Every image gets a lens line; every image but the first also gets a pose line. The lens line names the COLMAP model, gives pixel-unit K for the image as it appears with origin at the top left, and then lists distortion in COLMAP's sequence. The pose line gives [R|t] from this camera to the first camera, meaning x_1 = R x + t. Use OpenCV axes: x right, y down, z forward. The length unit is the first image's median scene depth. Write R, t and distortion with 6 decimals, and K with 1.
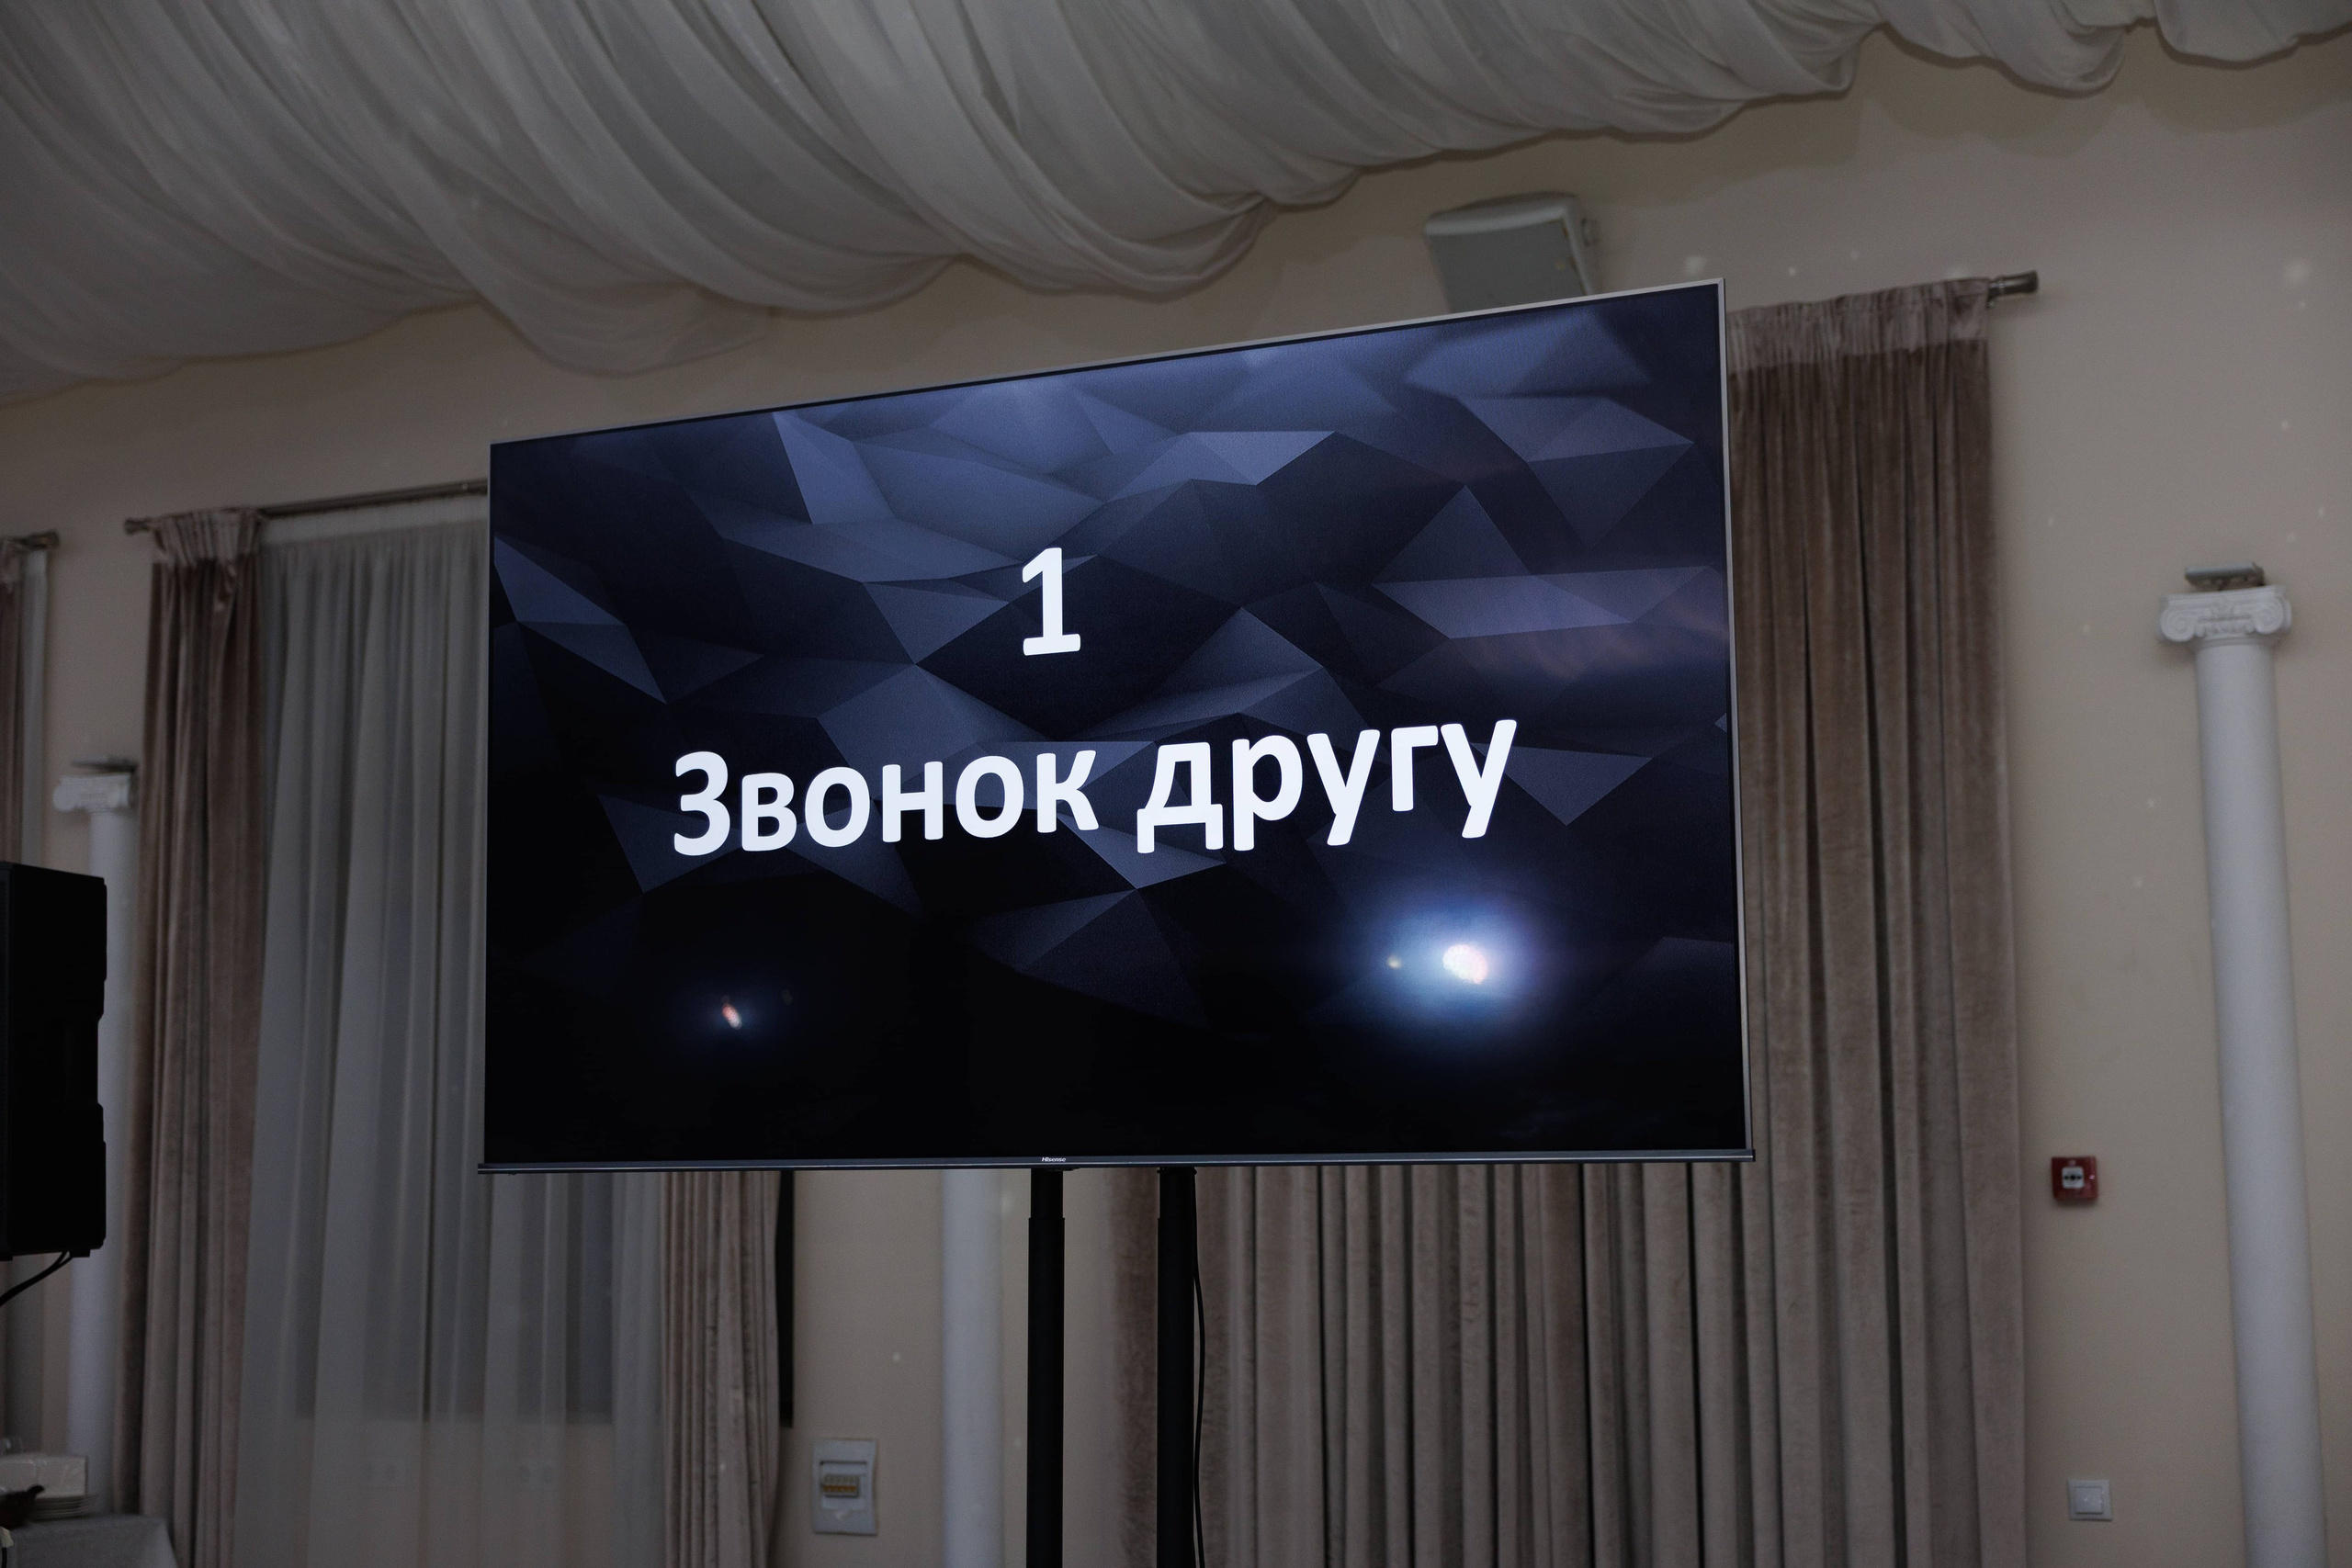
lens RADIAL K [[3263.4, 0, 1198.3], [0, 3263.4, 788.6], [0, 0, 1]] dist [0.022945, 0.000000]
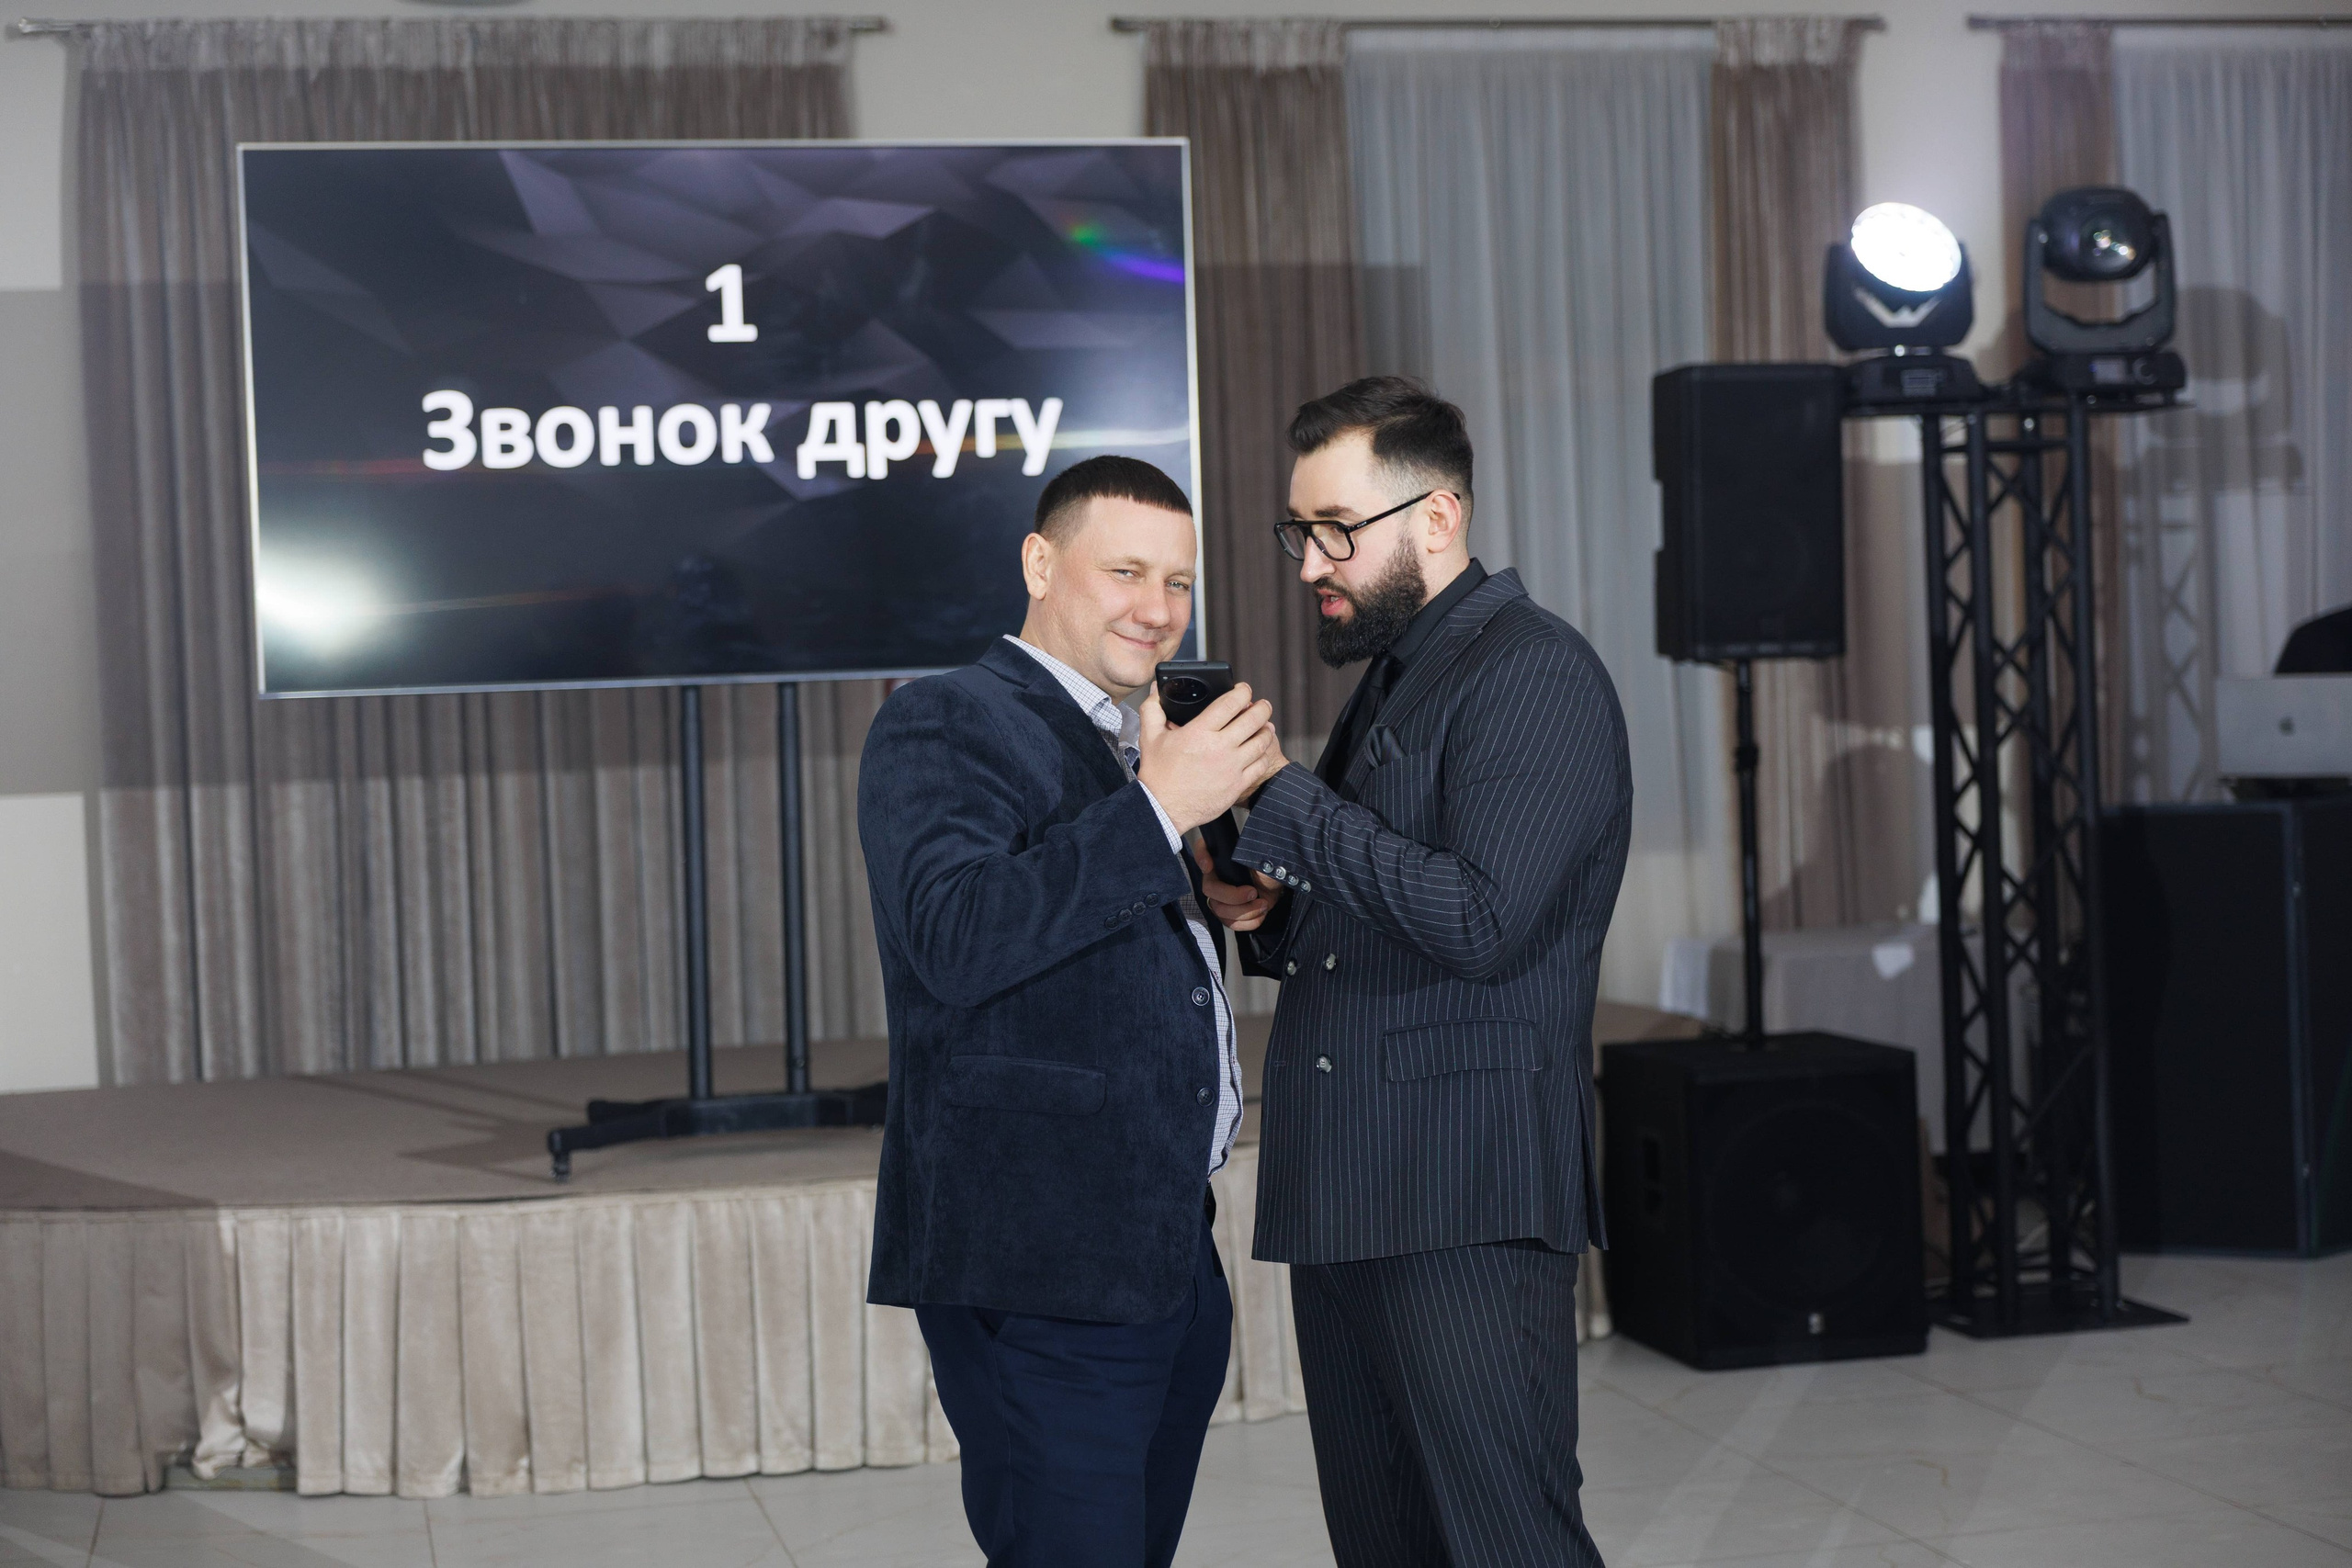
lens RADIAL K [[3884.7, 0, 1175.7], [0, 3884.7, 801.0], [0, 0, 1]] dist [-0.019460, 0.000000]
pose [[0.783074, -0.038162, 0.620757, -0.921468], [-0.045125, 0.991999, 0.117908, -0.046846], [-0.620289, -0.120342, 0.775086, -0.484675]]
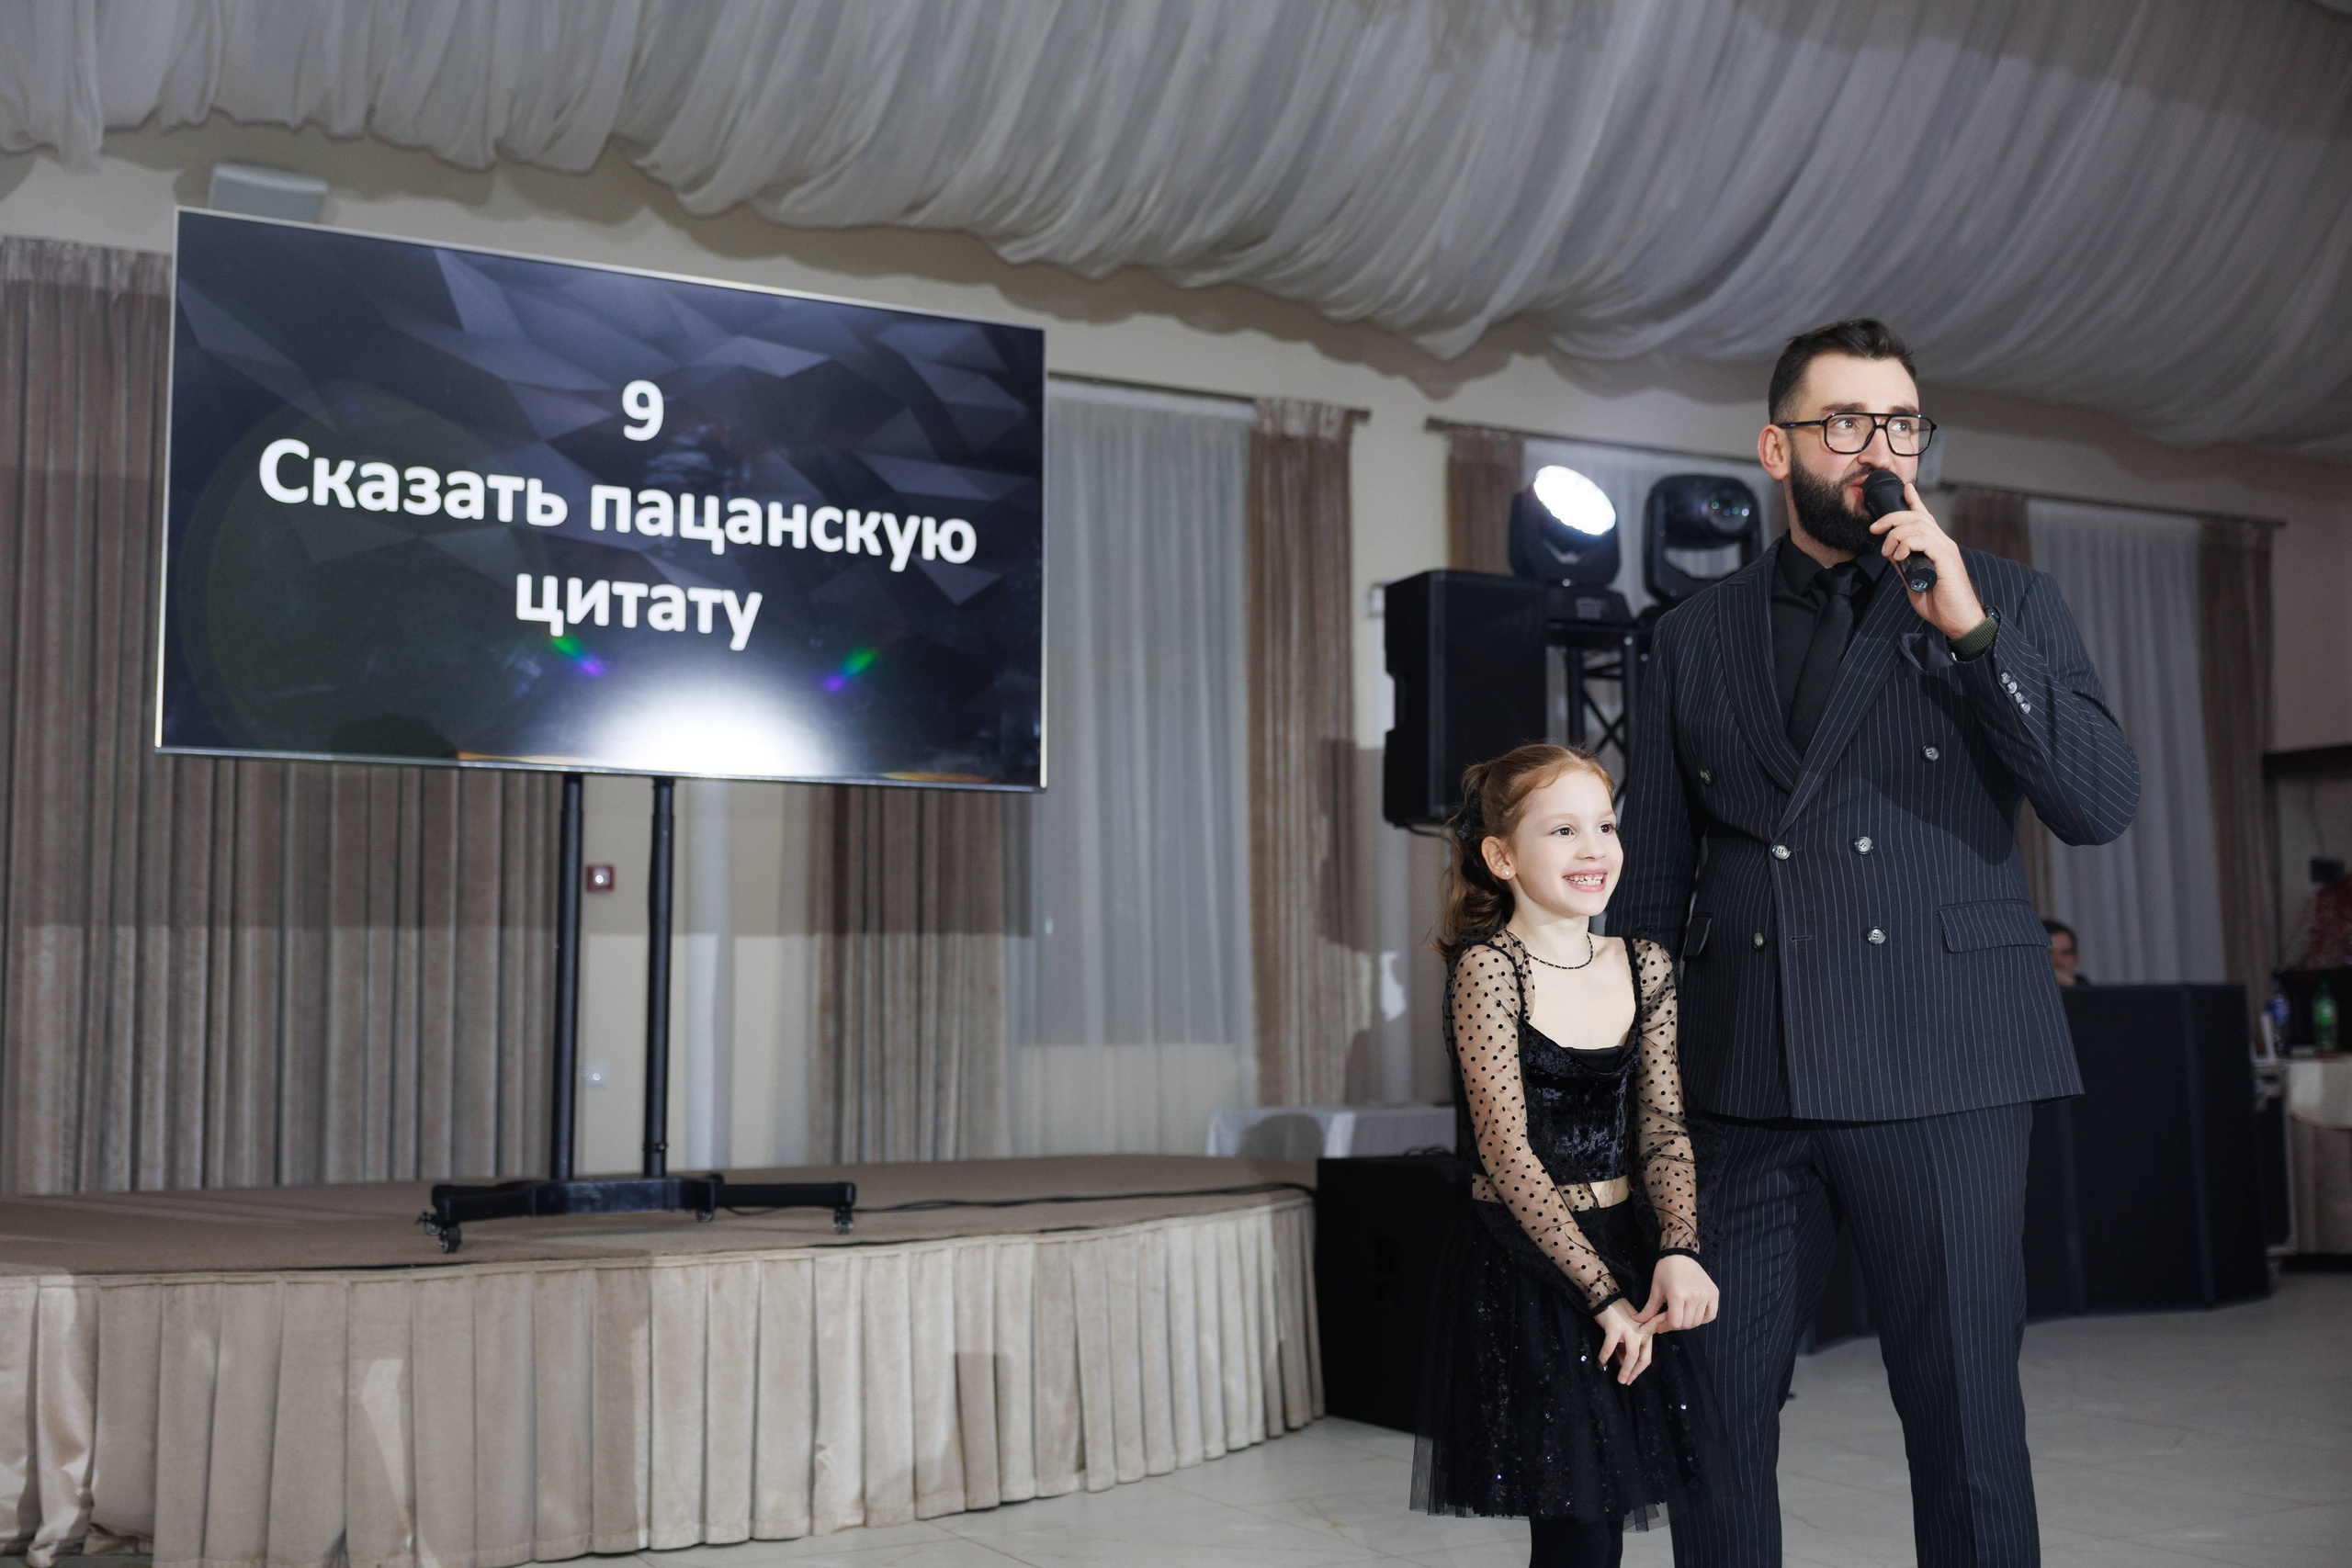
lens RADIAL K [[2559.3, 0, 1145.9], [0, 2559.3, 794.0], [0, 0, 1]] dist [0.008686, 0.000000]
pose [[0.591640, 0.082755, 0.801944, -0.818236], [-0.095522, 0.994907, -0.032195, 0.129490], [-0.800523, -0.057555, 0.596532, 0.051635]]
